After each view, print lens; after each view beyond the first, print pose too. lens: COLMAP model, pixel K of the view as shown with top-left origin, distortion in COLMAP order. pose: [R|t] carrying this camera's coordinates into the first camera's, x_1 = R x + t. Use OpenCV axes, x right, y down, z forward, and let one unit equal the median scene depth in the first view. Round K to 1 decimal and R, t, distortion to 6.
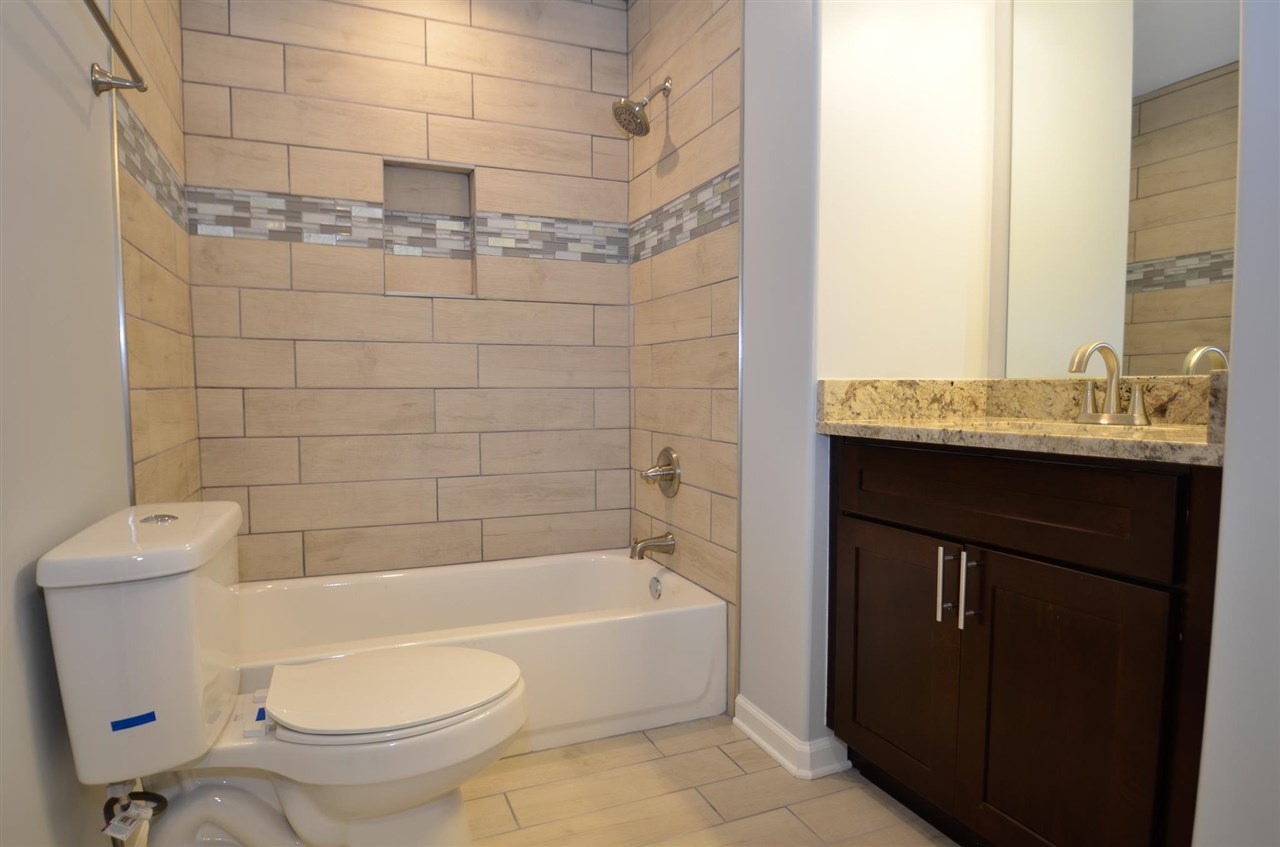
lens RADIAL K [[730.1, 0, 633.0], [0, 730.1, 430.3], [0, 0, 1]] dist [-0.006179, -0.001860]
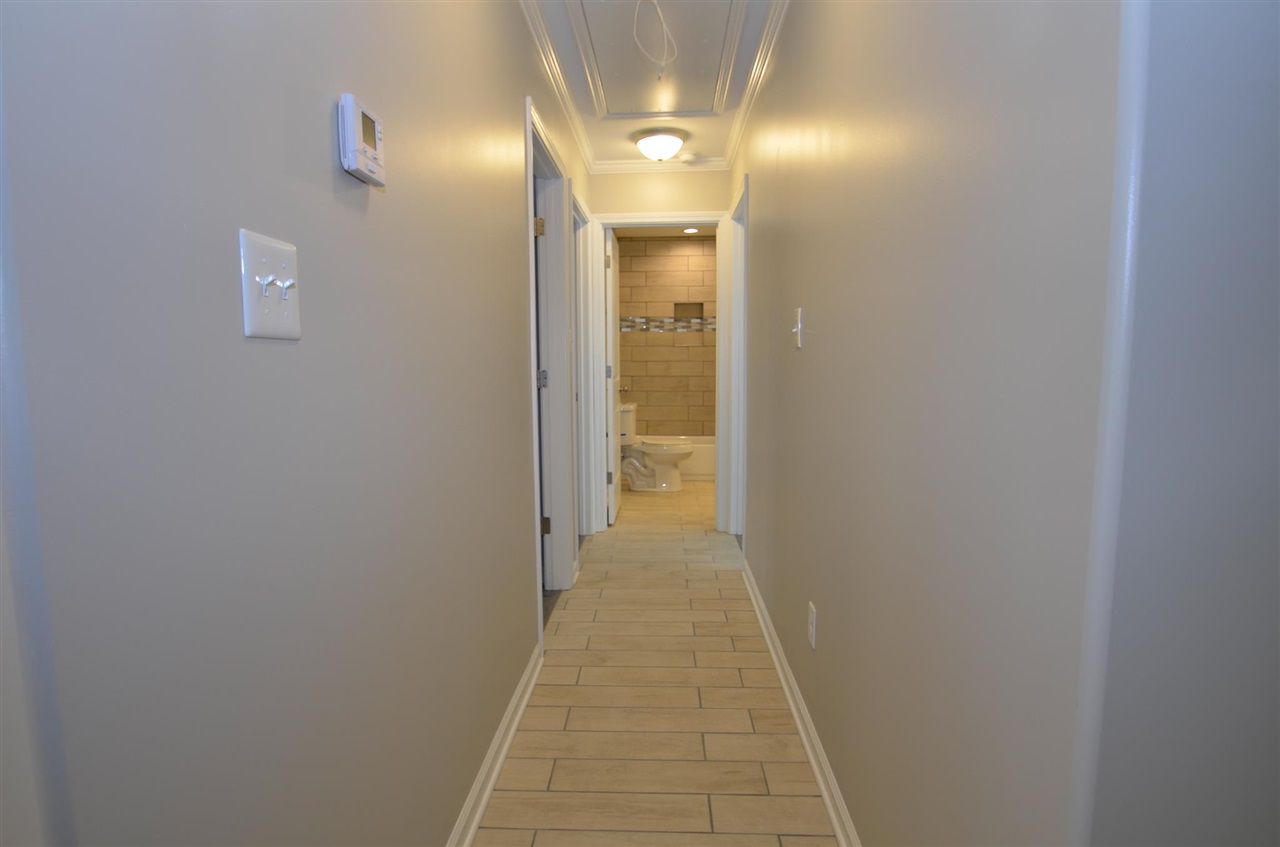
lens RADIAL K [[730.1, 0, 636.0], [0, 730.1, 423.8], [0, 0, 1]] dist [-0.006179, -0.001860]
pose [[0.907208, 0.037969, -0.418966, 0.902650], [-0.025929, 0.999072, 0.034396, 0.044783], [0.419884, -0.020341, 0.907350, -2.061596]]
